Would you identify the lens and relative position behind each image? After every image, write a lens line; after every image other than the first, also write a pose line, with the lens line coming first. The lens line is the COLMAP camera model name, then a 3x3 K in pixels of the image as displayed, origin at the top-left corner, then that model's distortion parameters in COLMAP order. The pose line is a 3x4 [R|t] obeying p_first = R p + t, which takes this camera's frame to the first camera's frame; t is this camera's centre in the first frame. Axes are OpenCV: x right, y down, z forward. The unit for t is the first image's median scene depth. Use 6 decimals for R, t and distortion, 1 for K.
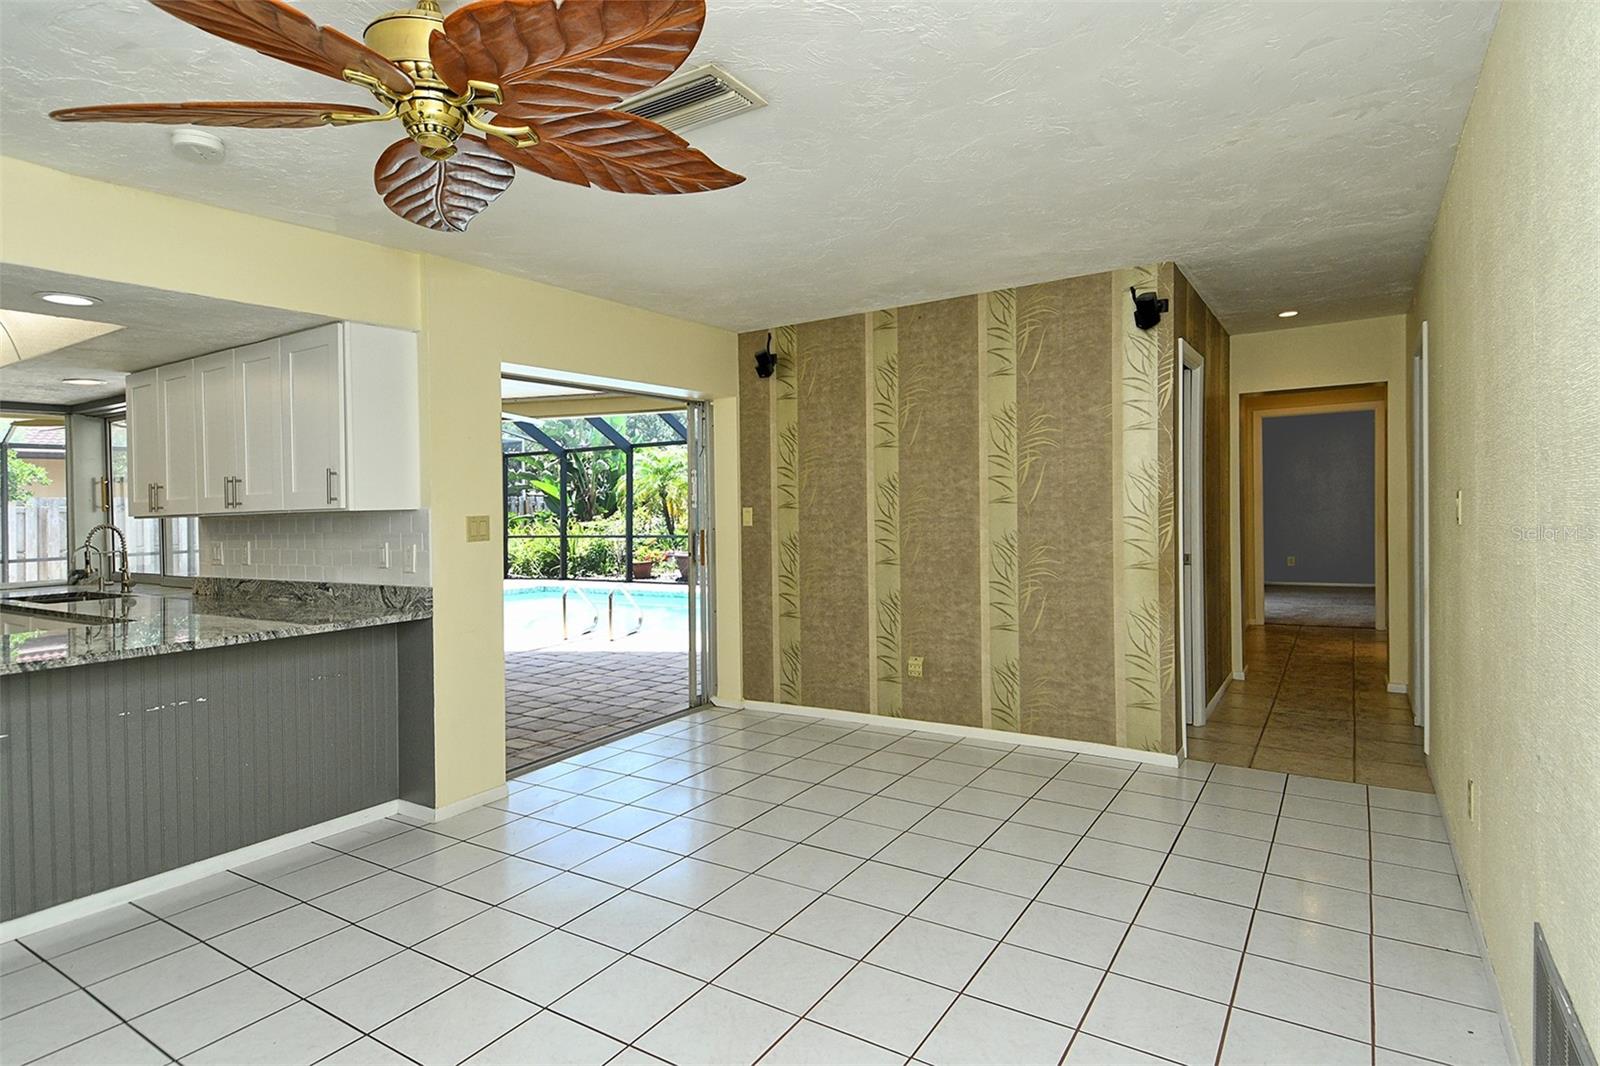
lens RADIAL K [[853.1, 0, 805.5], [0, 853.1, 508.0], [0, 0, 1]] dist [0.030331, -0.016899]
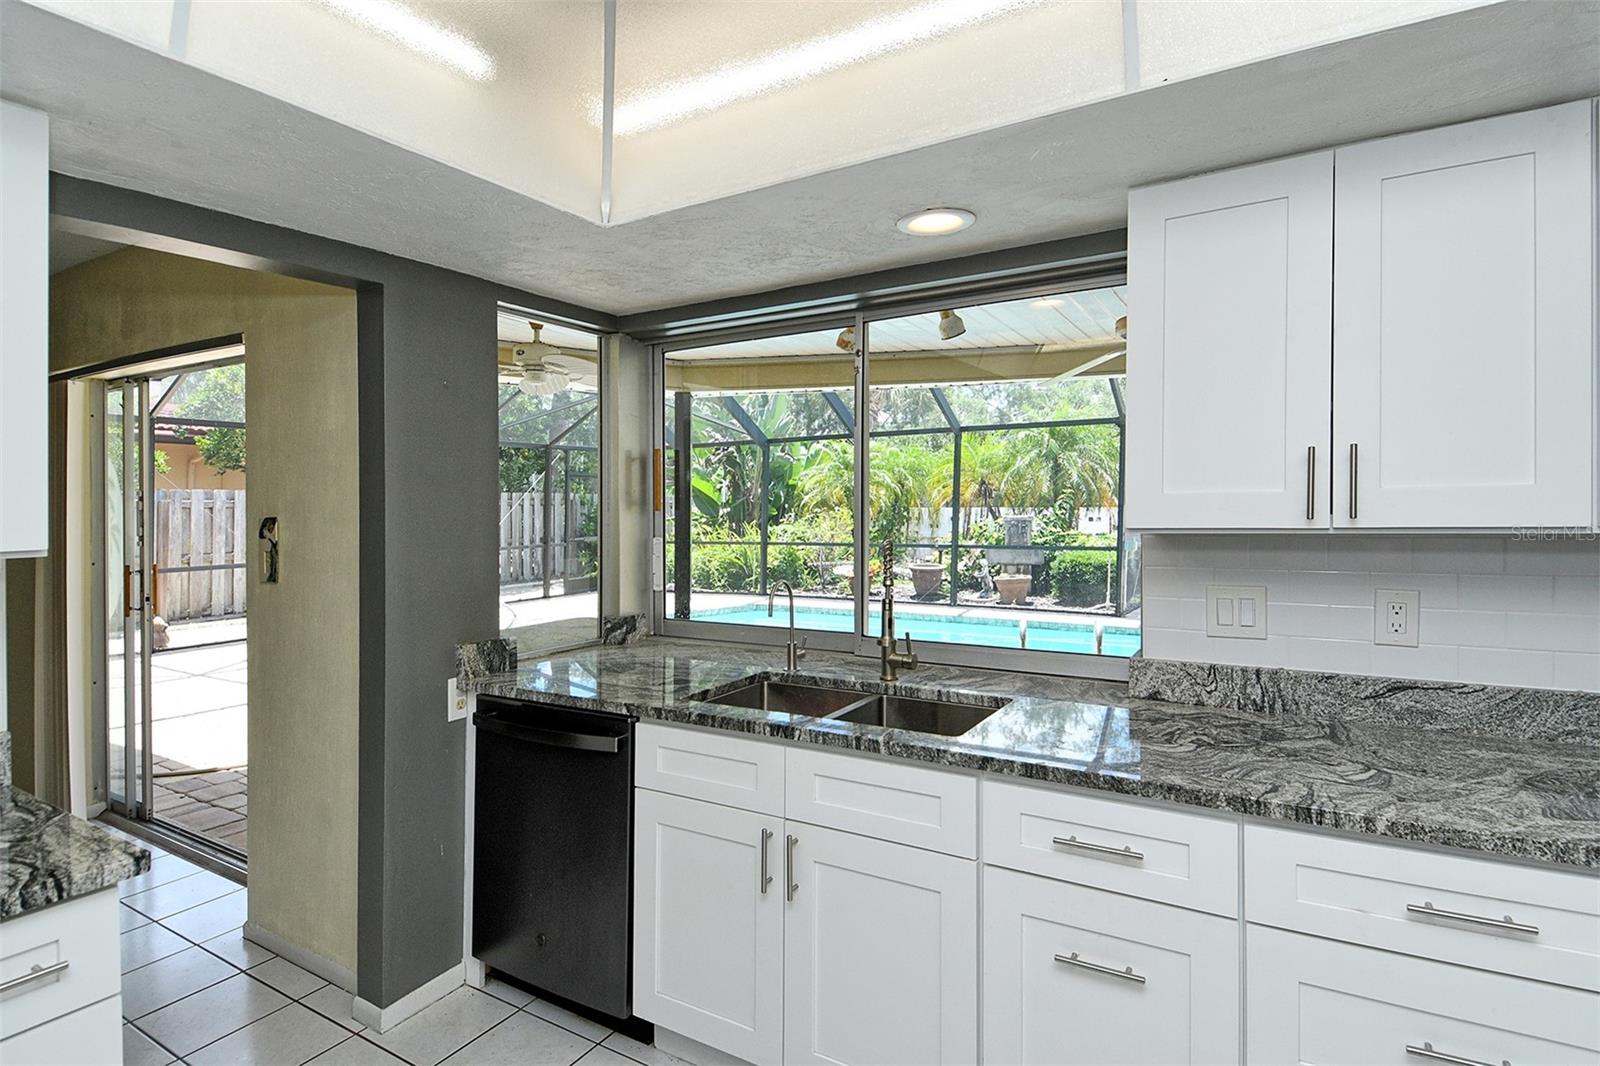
lens RADIAL K [[853.1, 0, 786.3], [0, 853.1, 520.7], [0, 0, 1]] dist [0.030331, -0.016899]
pose [[0.999934, 0.011434, -0.001409, -0.862562], [-0.011417, 0.999867, 0.011615, 0.002895], [0.001542, -0.011598, 0.999932, 0.529800]]
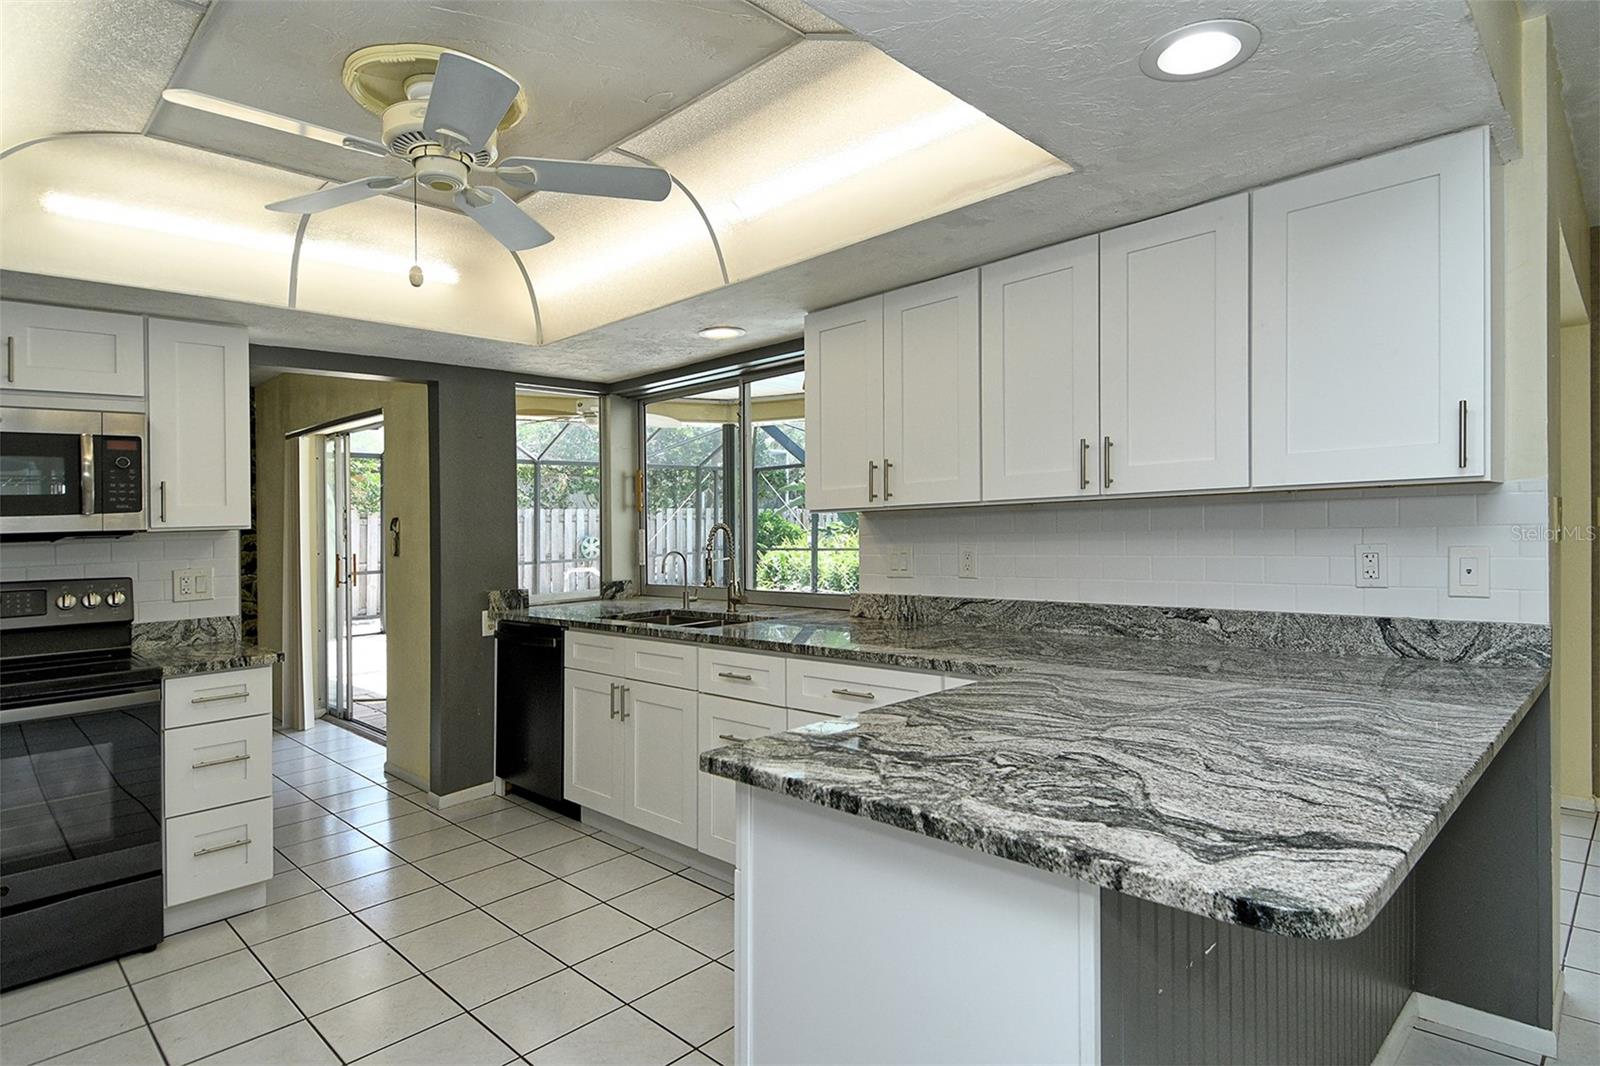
lens RADIAL K [[853.1, 0, 811.4], [0, 853.1, 518.3], [0, 0, 1]] dist [0.030331, -0.016899]
pose [[0.980007, -0.005674, -0.198883, -0.579133], [0.004493, 0.999969, -0.006390, 0.019247], [0.198913, 0.005368, 0.980002, 0.272257]]
